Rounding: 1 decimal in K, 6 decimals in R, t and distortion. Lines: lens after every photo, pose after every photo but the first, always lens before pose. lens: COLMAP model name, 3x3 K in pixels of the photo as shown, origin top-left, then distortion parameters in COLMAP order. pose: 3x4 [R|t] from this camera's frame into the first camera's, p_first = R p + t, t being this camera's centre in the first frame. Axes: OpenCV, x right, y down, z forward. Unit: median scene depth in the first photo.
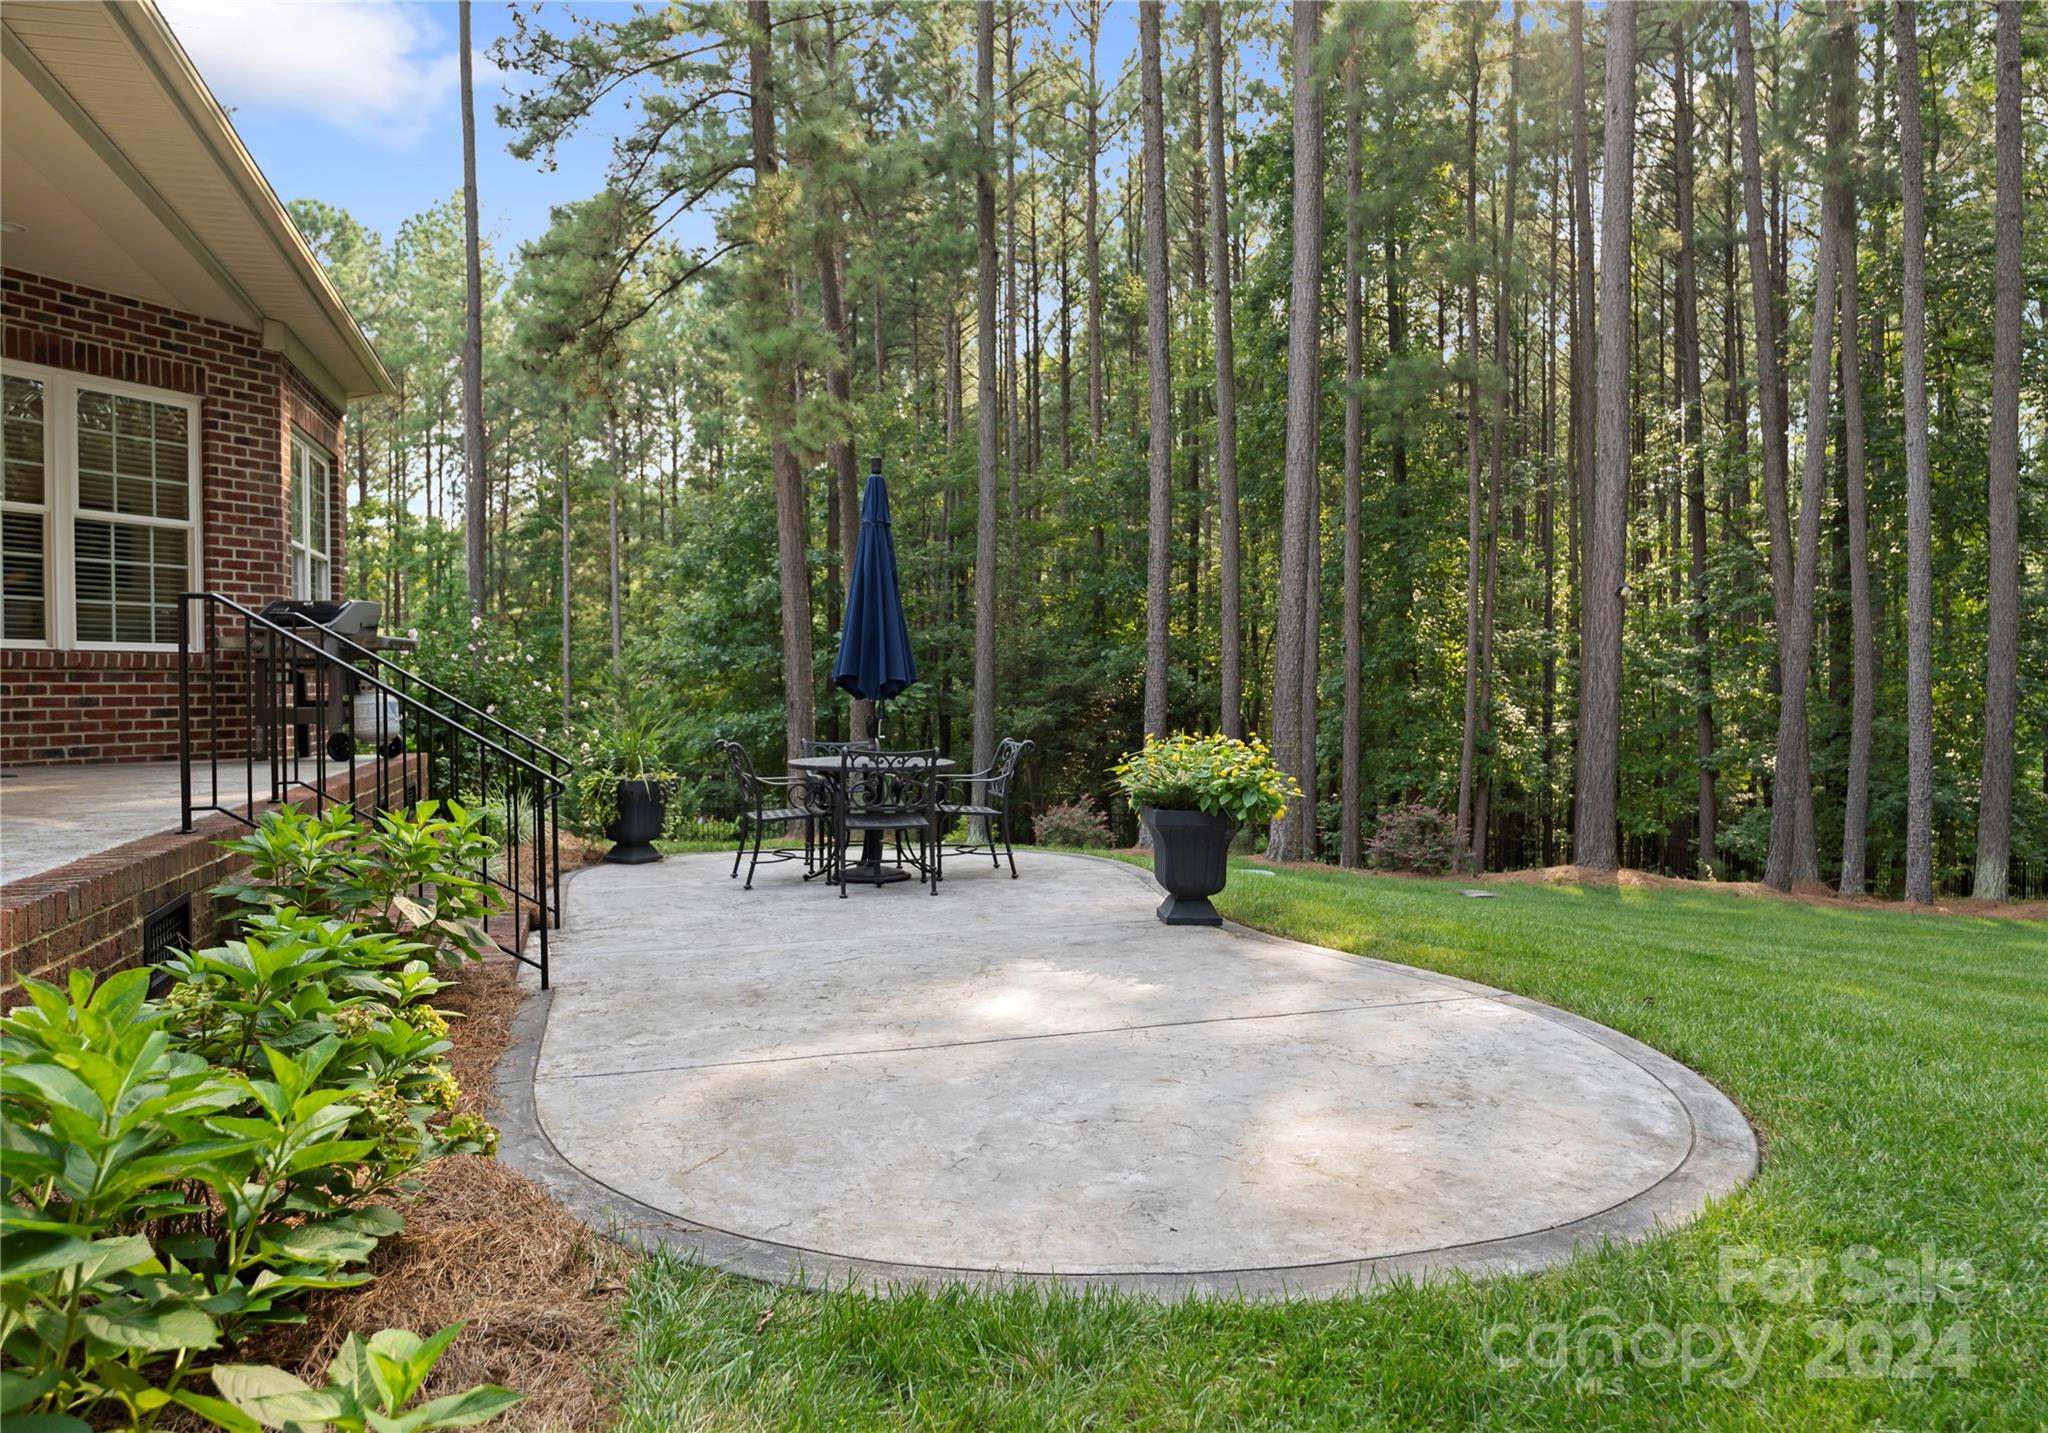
lens RADIAL K [[1289.7, 0, 1026.0], [0, 1289.7, 713.1], [0, 0, 1]] dist [0.001181, -0.000003]
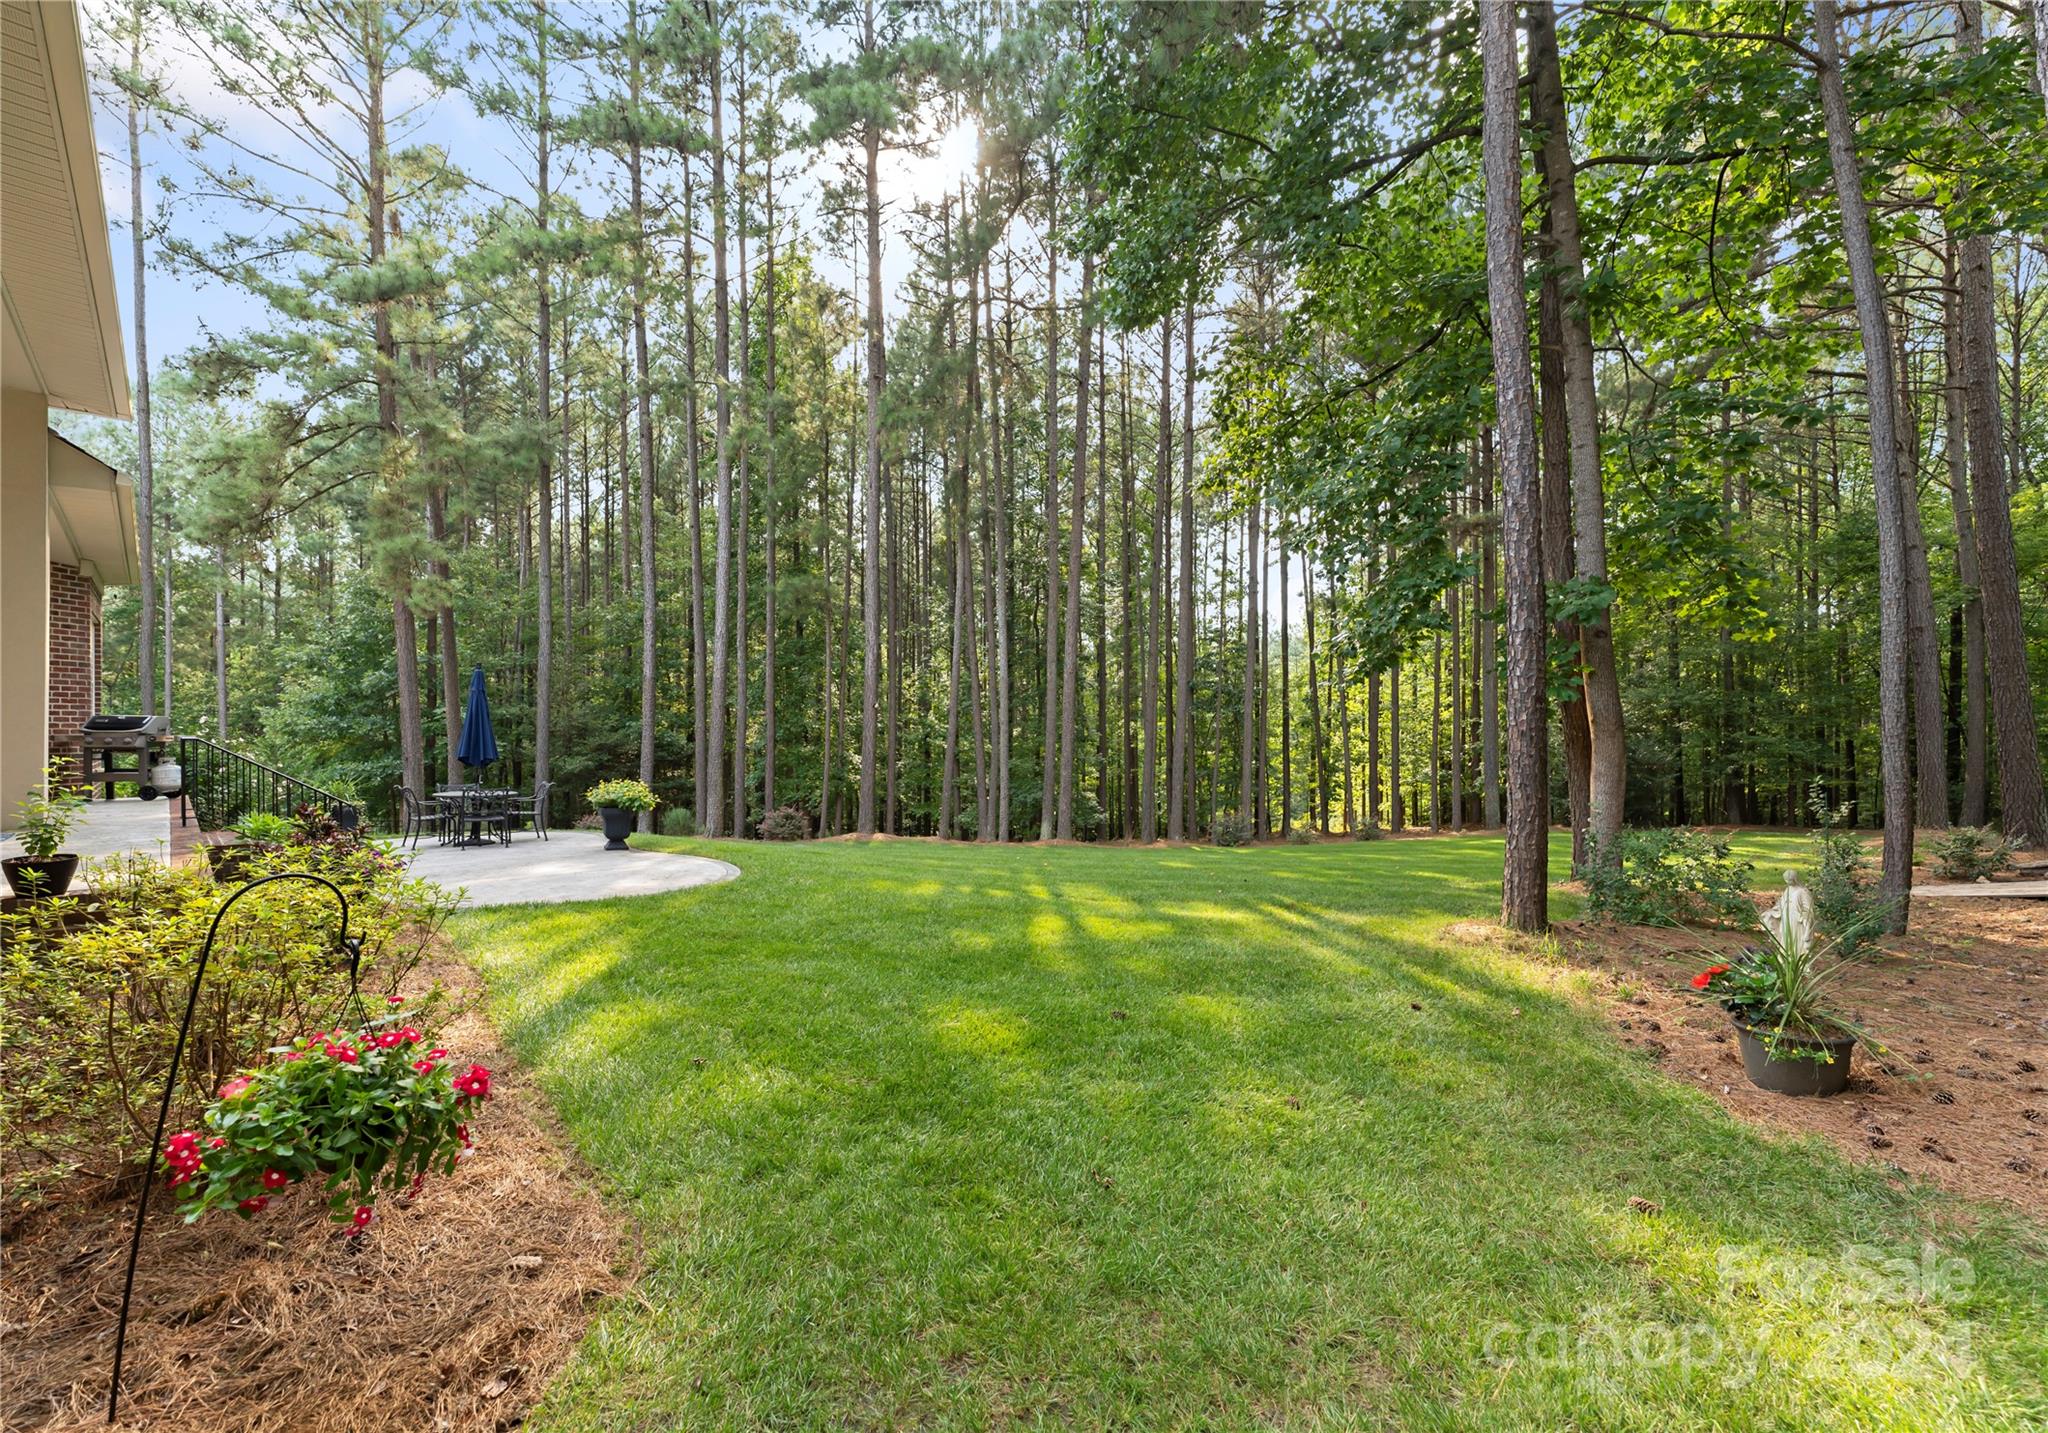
lens RADIAL K [[872.0, 0, 1017.1], [0, 872.0, 738.0], [0, 0, 1]] dist [0.000854, 0.000469]
pose [[0.897665, 0.000186, 0.440679, 0.027473], [0.006351, 0.999891, -0.013360, -0.015643], [-0.440633, 0.014791, 0.897565, -0.372341]]
